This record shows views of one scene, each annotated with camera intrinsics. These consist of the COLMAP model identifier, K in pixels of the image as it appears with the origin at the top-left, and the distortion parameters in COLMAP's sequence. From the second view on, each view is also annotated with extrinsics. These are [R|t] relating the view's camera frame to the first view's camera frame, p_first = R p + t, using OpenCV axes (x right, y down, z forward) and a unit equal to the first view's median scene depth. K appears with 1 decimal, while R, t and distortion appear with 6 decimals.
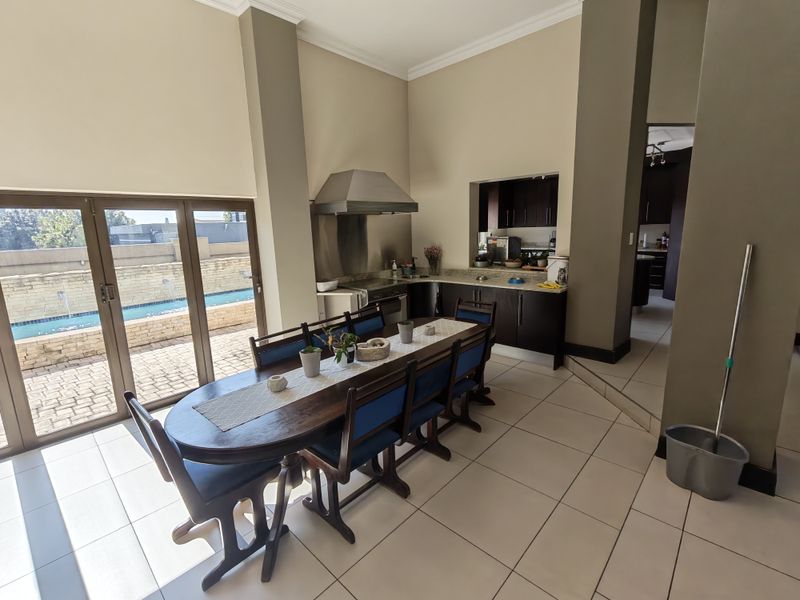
lens RADIAL K [[365.2, 0, 400.0], [0, 365.2, 300.0], [0, 0, 1]] dist [0.001219, 0.000004]
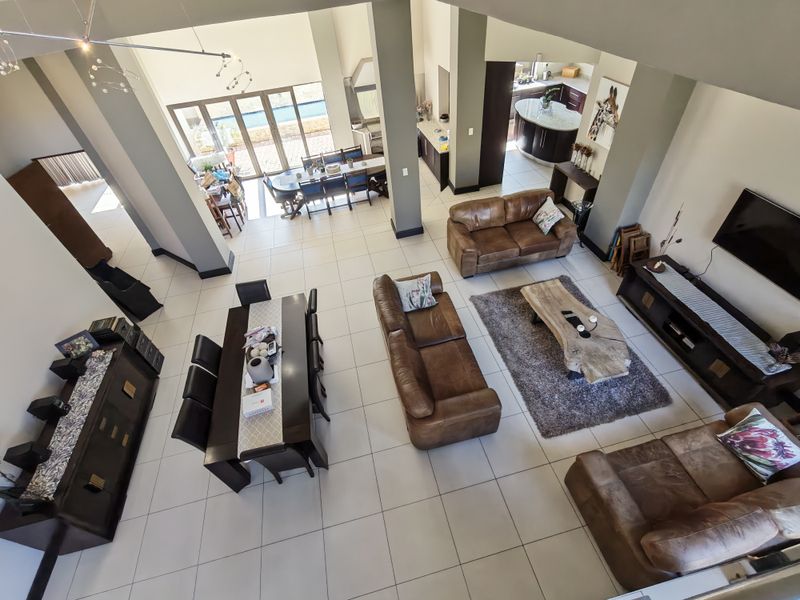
lens RADIAL K [[367.4, 0, 400.0], [0, 367.4, 300.0], [0, 0, 1]] dist [-0.001737, 0.000146]
pose [[0.835274, 0.362399, -0.413501, 1.269136], [-0.052436, 0.801124, 0.596197, -0.521353], [0.547327, -0.476305, 0.688161, -0.824142]]
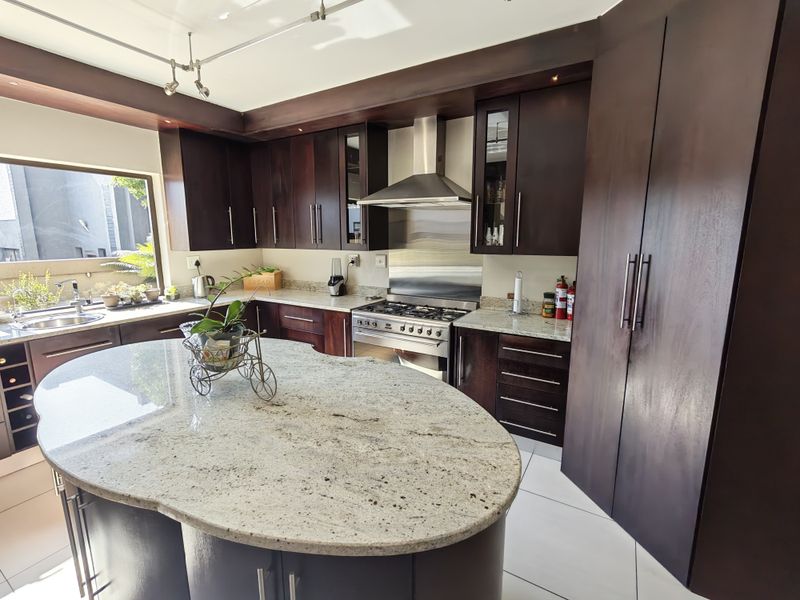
lens RADIAL K [[365.2, 0, 400.0], [0, 365.2, 300.0], [0, 0, 1]] dist [0.001219, 0.000004]
pose [[0.976479, -0.008430, 0.215446, 0.809348], [0.011966, 0.999814, -0.015112, -0.263882], [-0.215278, 0.017334, 0.976399, 1.129329]]
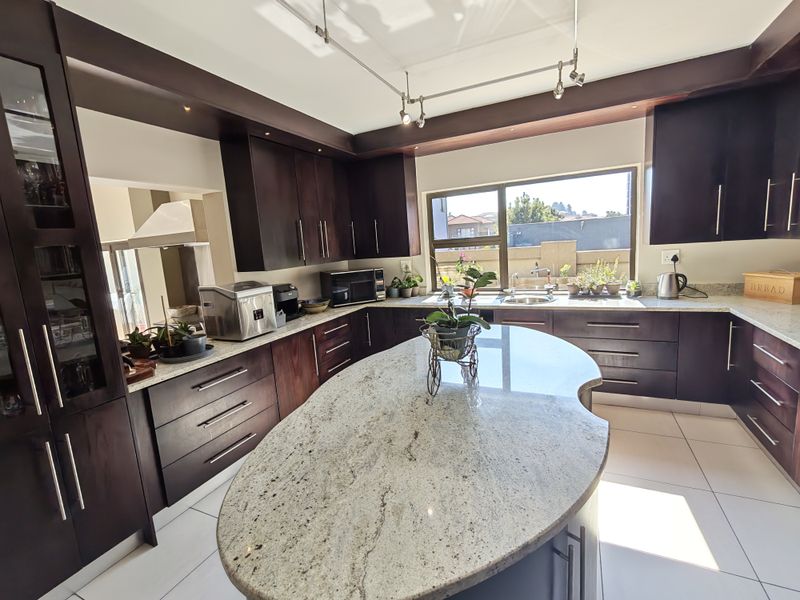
lens RADIAL K [[367.4, 0, 400.0], [0, 367.4, 300.0], [0, 0, 1]] dist [-0.001737, 0.000146]
pose [[0.311700, 0.154818, -0.937483, 1.075723], [-0.121264, 0.985050, 0.122355, -0.311614], [0.942411, 0.075545, 0.325814, 1.325382]]
